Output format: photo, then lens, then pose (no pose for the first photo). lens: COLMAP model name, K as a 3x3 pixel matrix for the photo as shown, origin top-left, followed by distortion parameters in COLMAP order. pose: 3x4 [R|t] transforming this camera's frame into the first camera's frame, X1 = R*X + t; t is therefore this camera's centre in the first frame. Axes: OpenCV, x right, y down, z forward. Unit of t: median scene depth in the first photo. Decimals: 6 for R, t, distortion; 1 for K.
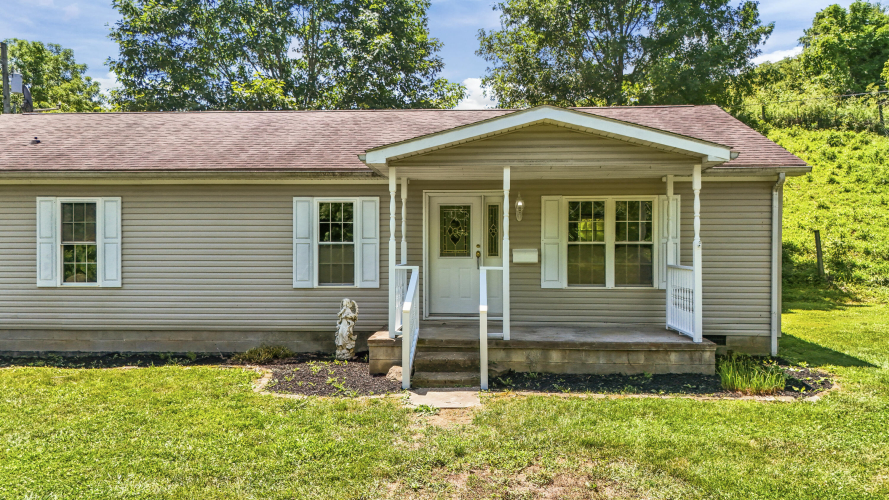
lens RADIAL K [[678.8, 0, 444.5], [0, 678.8, 250.0], [0, 0, 1]] dist [0.043152, -0.001839]
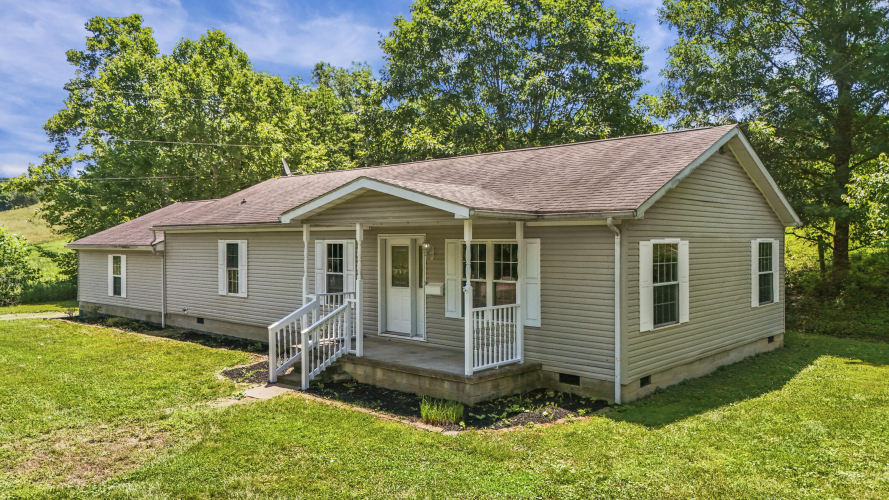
lens RADIAL K [[678.8, 0, 444.5], [0, 678.8, 250.0], [0, 0, 1]] dist [0.043152, -0.001839]
pose [[0.773186, 0.007132, -0.634139, 0.870374], [-0.005991, 0.999974, 0.003943, -0.063732], [0.634151, 0.000750, 0.773209, 0.084805]]
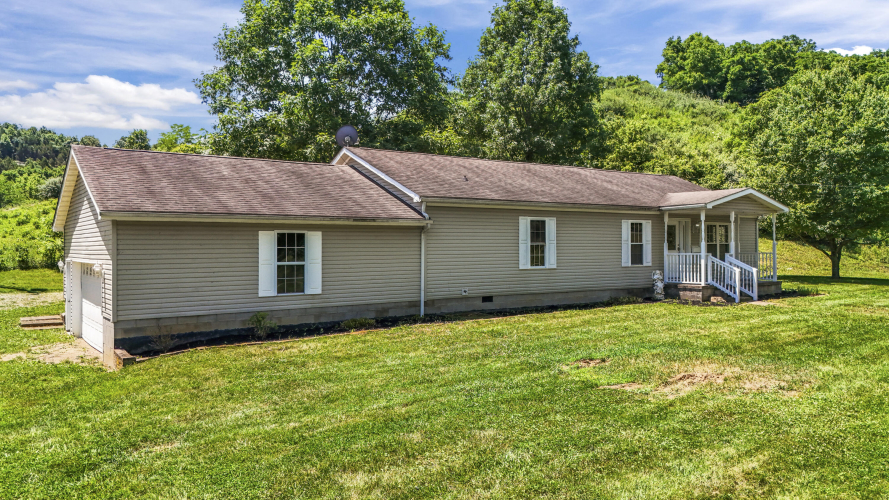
lens RADIAL K [[615.7, 0, 444.5], [0, 615.7, 250.0], [0, 0, 1]] dist [-0.040782, -0.000637]
pose [[0.809774, -0.007975, 0.586687, -1.659747], [0.005075, 0.999965, 0.006588, -0.005258], [-0.586719, -0.002358, 0.809787, -0.123257]]
